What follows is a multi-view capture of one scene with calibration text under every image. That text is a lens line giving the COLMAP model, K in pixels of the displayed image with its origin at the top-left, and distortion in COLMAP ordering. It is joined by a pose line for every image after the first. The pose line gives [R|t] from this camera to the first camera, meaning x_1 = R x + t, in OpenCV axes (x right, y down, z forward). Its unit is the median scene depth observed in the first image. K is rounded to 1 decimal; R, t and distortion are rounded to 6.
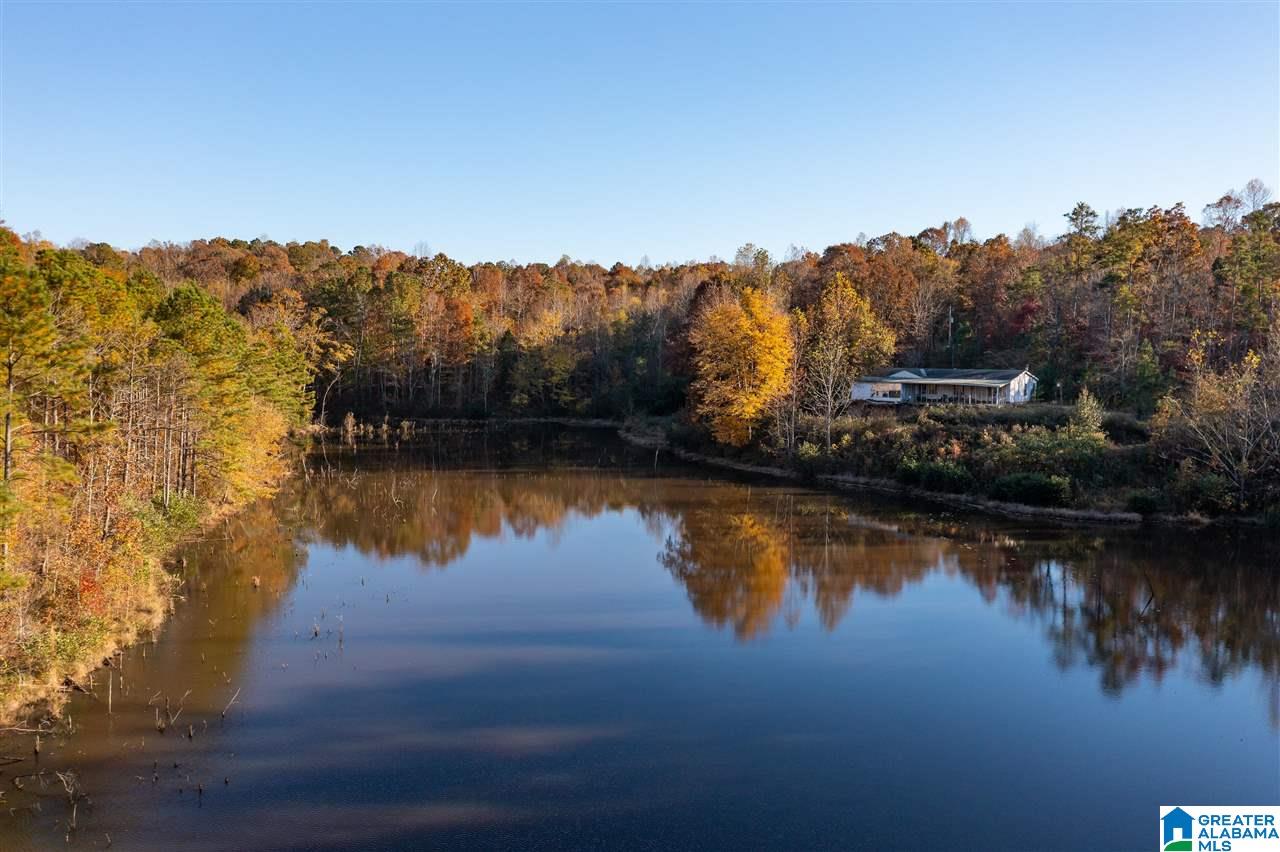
lens RADIAL K [[1015.8, 0, 639.6], [0, 1015.8, 418.4], [0, 0, 1]] dist [-0.001804, -0.001529]
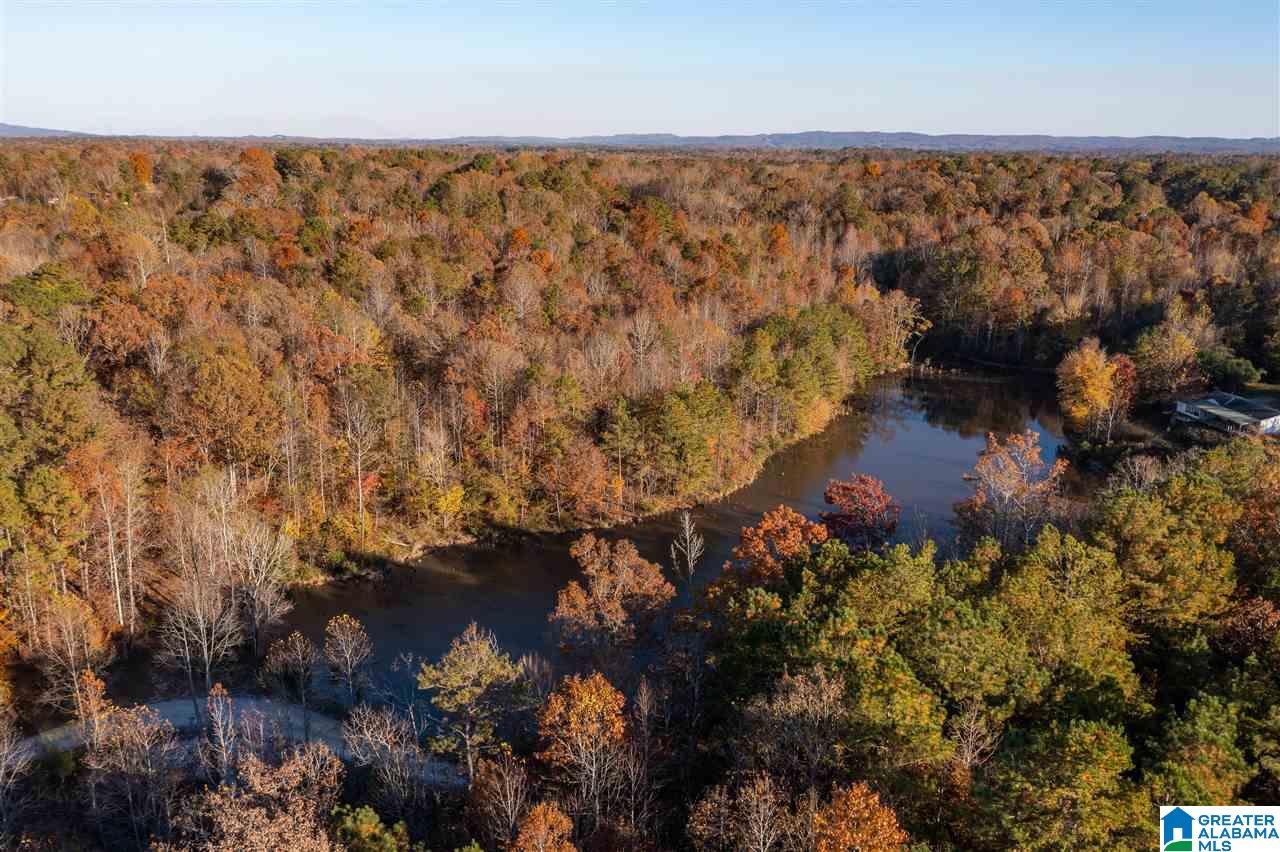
lens RADIAL K [[1015.8, 0, 637.8], [0, 1015.8, 428.6], [0, 0, 1]] dist [-0.001804, -0.001529]
pose [[0.739647, 0.175459, -0.649720, 0.458581], [-0.042373, 0.975642, 0.215237, -0.221309], [0.671660, -0.131669, 0.729065, -0.570617]]
